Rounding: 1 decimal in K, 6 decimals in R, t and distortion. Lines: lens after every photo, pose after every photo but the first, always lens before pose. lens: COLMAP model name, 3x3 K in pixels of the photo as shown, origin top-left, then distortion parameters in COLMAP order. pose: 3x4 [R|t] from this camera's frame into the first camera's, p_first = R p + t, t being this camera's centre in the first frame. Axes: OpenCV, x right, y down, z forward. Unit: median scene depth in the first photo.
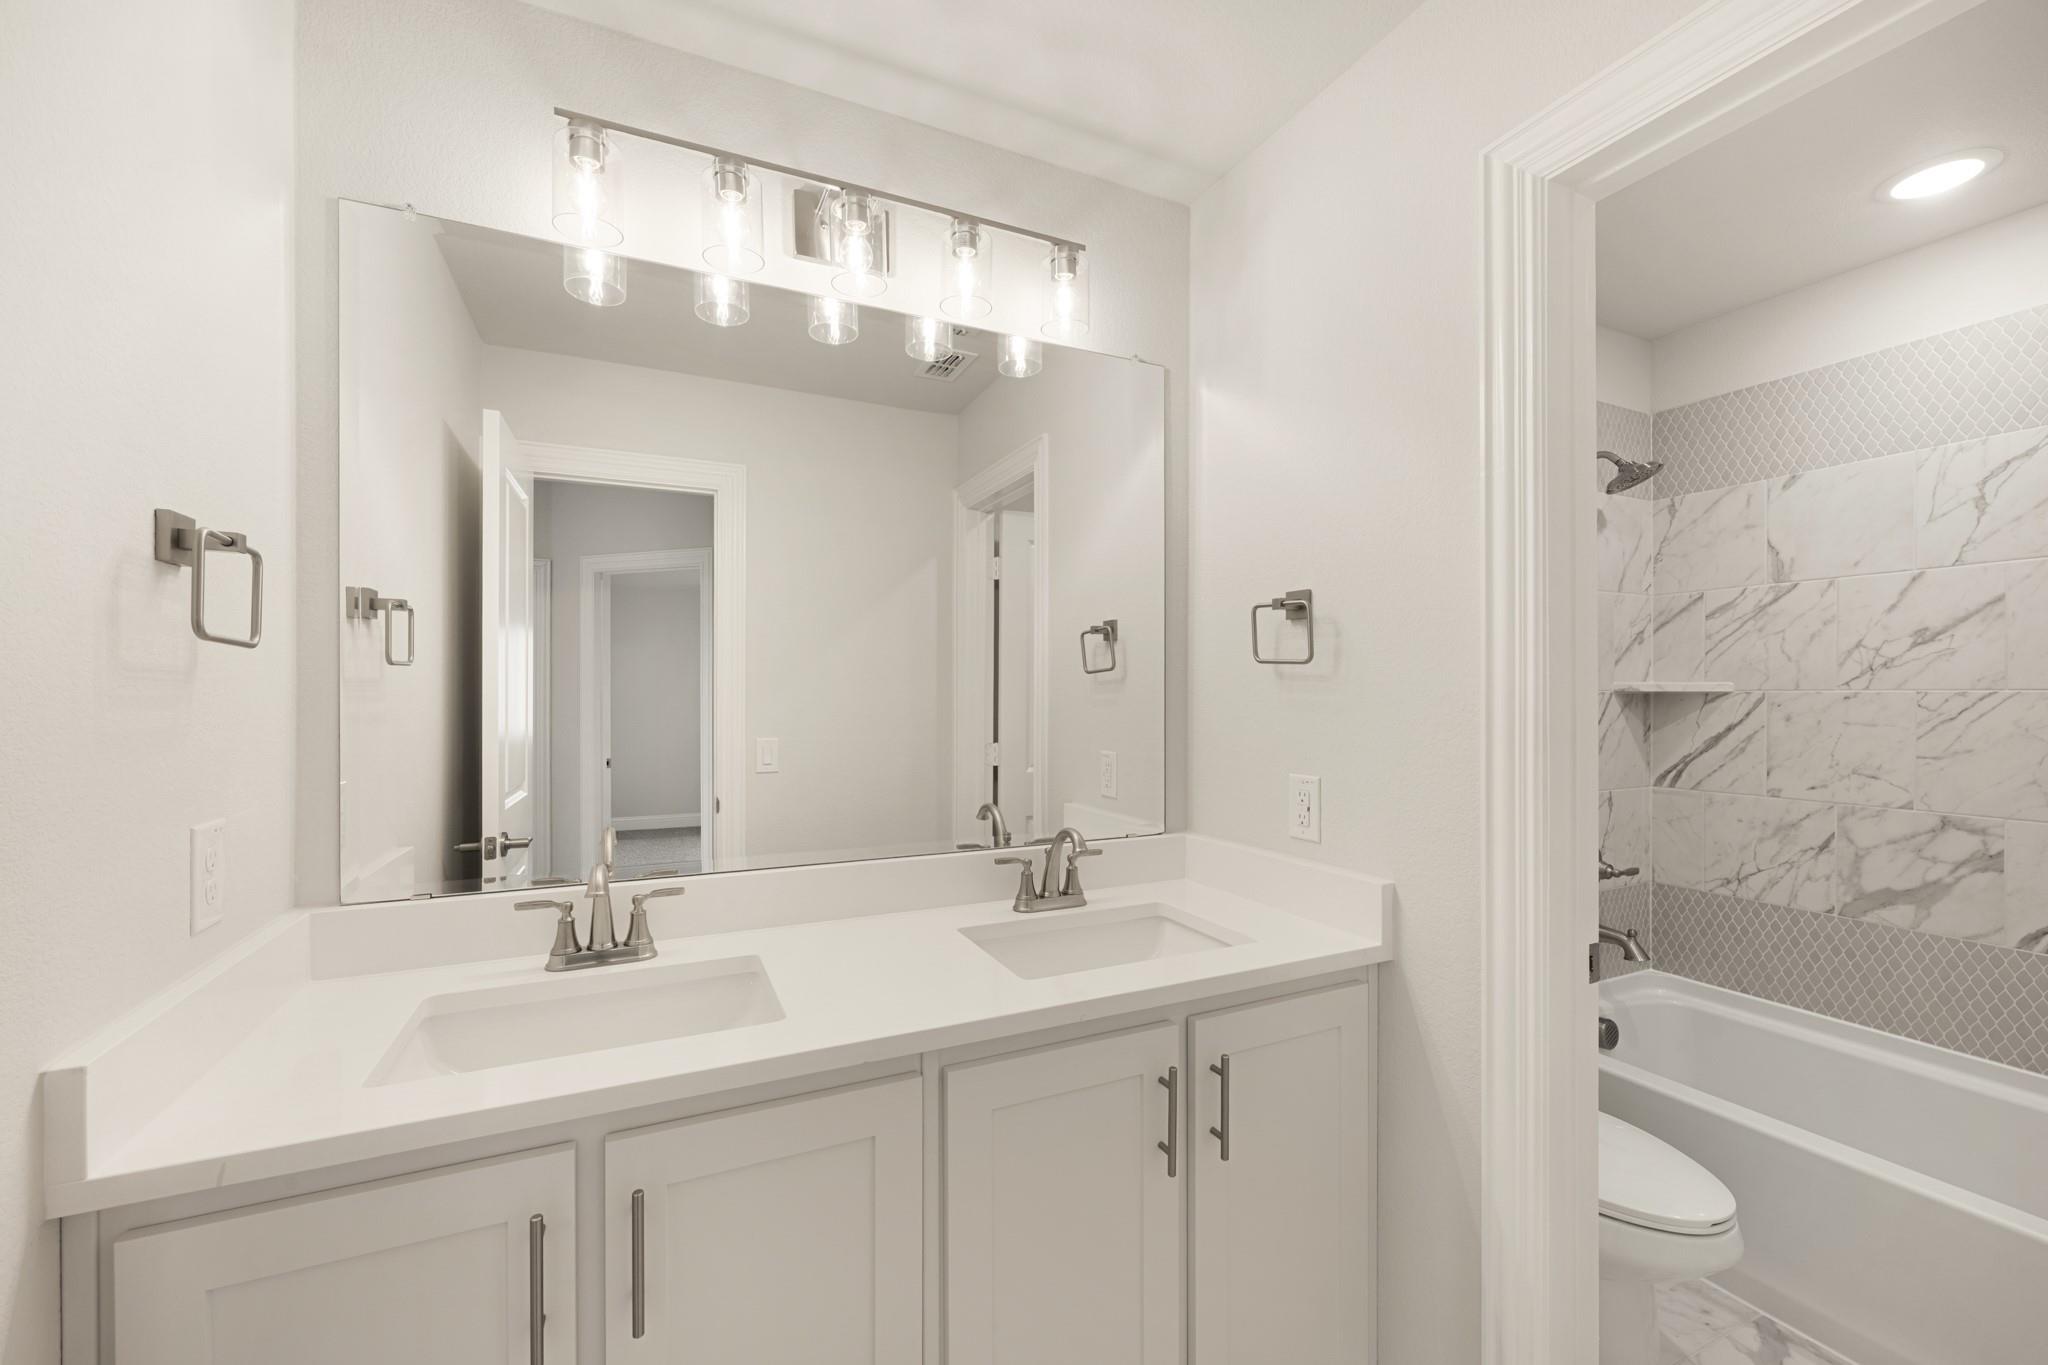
lens RADIAL K [[808.2, 0, 1019.4], [0, 808.2, 700.6], [0, 0, 1]] dist [-0.009260, -0.000142]
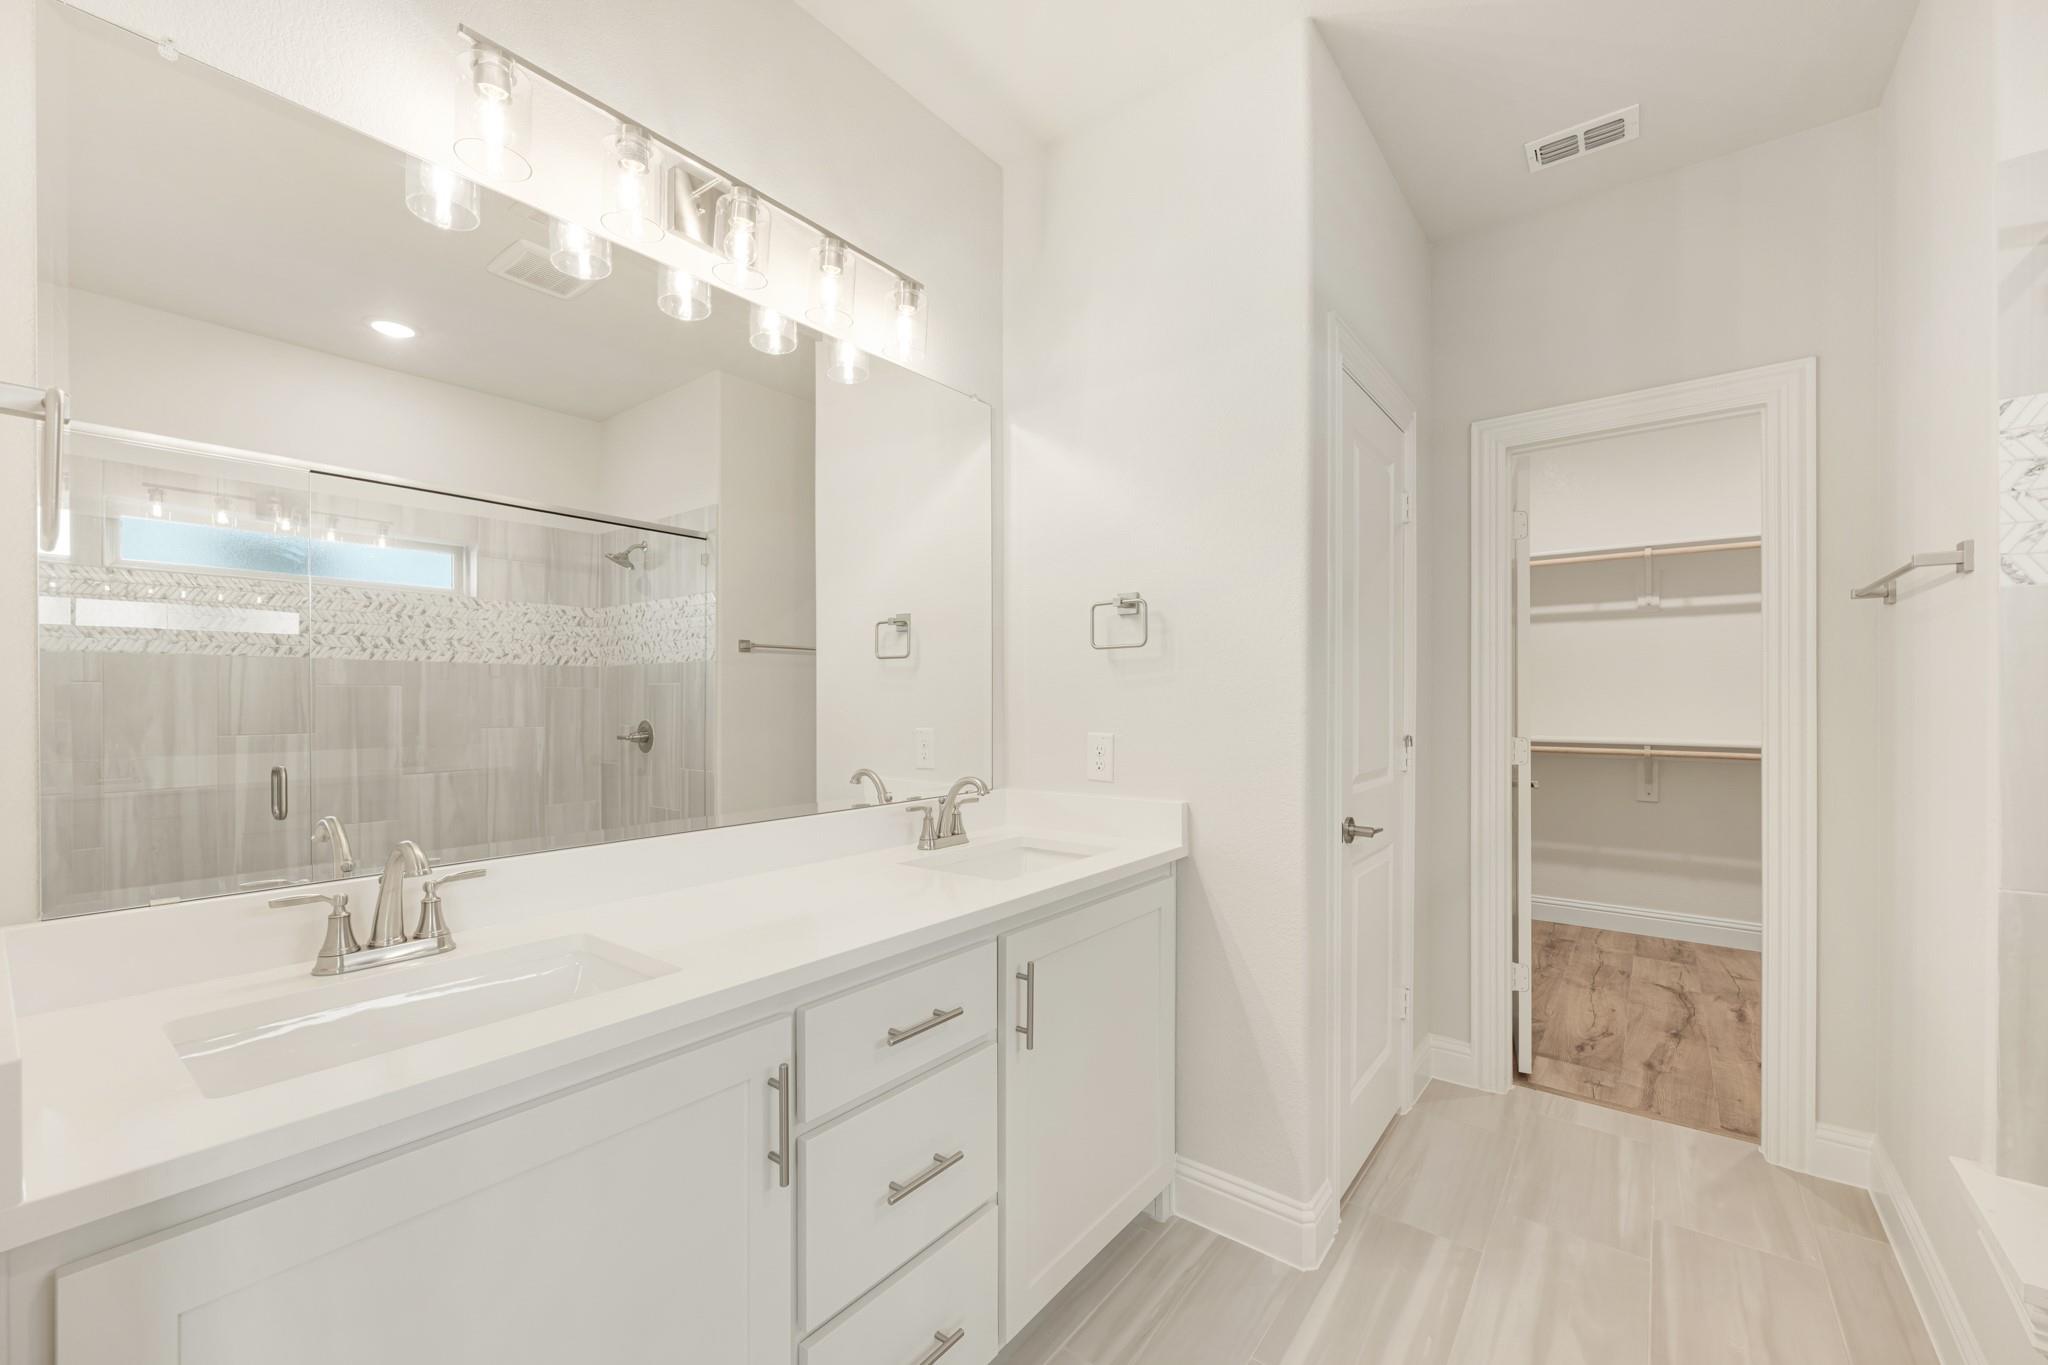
lens RADIAL K [[808.2, 0, 1034.1], [0, 808.2, 692.4], [0, 0, 1]] dist [-0.009260, -0.000142]
pose [[0.885535, 0.017085, 0.464258, -0.330578], [-0.015201, 0.999854, -0.007799, 0.030822], [-0.464323, -0.000151, 0.885666, -0.112497]]
